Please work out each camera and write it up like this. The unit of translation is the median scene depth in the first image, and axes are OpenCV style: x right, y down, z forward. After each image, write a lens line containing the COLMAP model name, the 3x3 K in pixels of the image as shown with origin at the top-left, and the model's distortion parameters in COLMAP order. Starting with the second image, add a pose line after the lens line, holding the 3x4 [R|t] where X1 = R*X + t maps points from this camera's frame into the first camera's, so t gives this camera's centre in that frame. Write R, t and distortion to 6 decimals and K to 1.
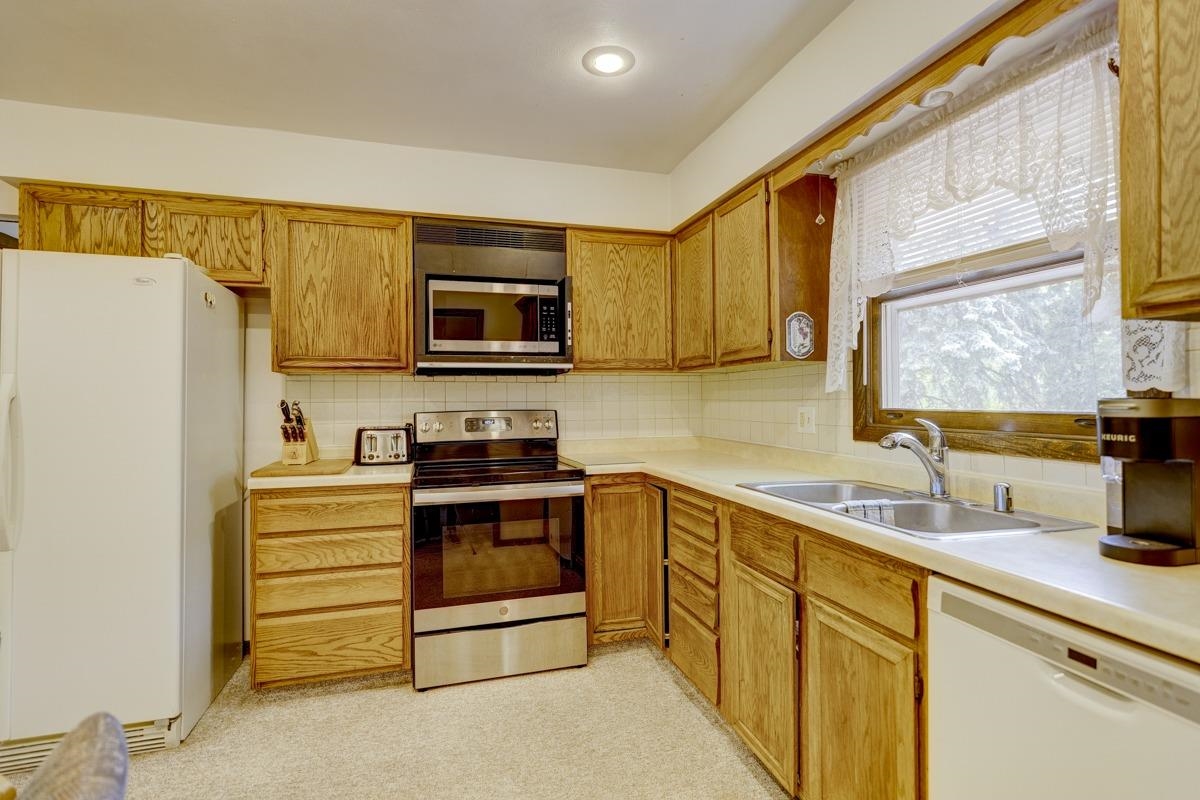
lens RADIAL K [[575.7, 0, 605.1], [0, 575.7, 397.3], [0, 0, 1]] dist [-0.005234, -0.000535]
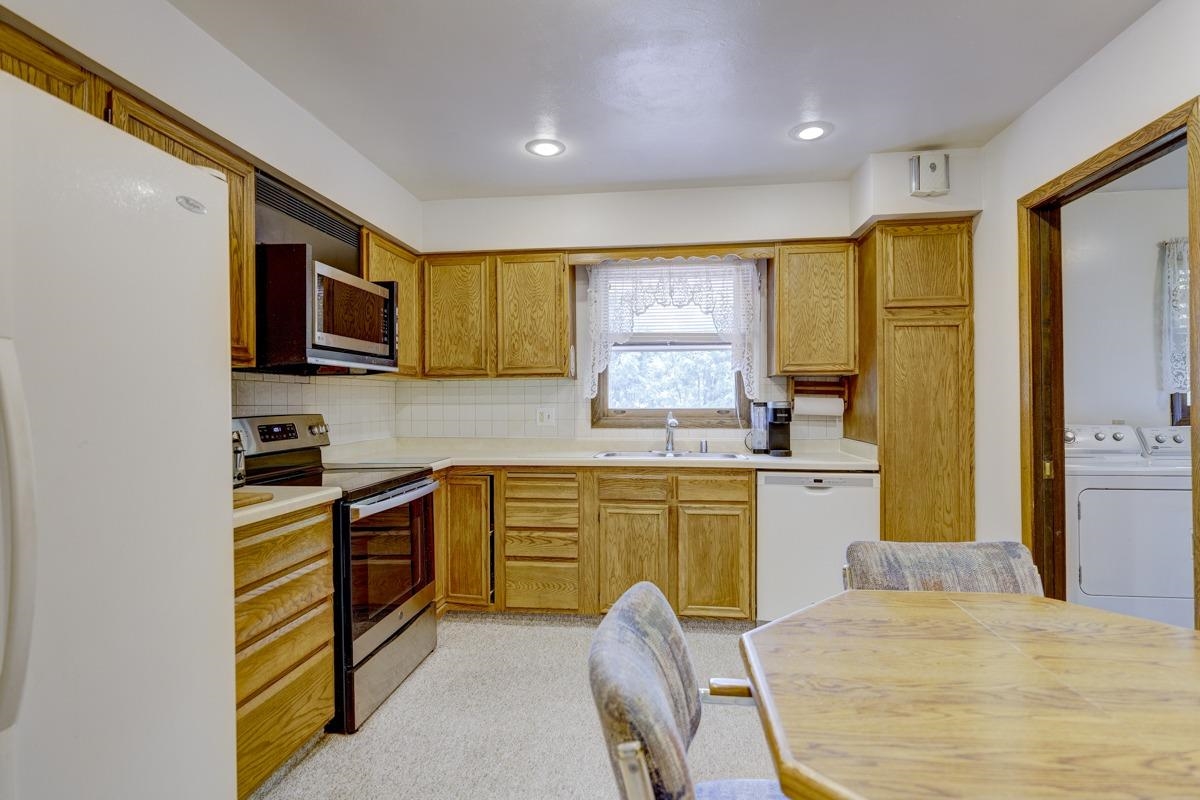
lens RADIAL K [[575.7, 0, 604.3], [0, 575.7, 401.6], [0, 0, 1]] dist [-0.005234, -0.000535]
pose [[0.401075, 0.004523, 0.916034, -0.987726], [-0.001606, 0.999990, -0.004234, 0.006730], [-0.916044, 0.000227, 0.401079, 0.296909]]
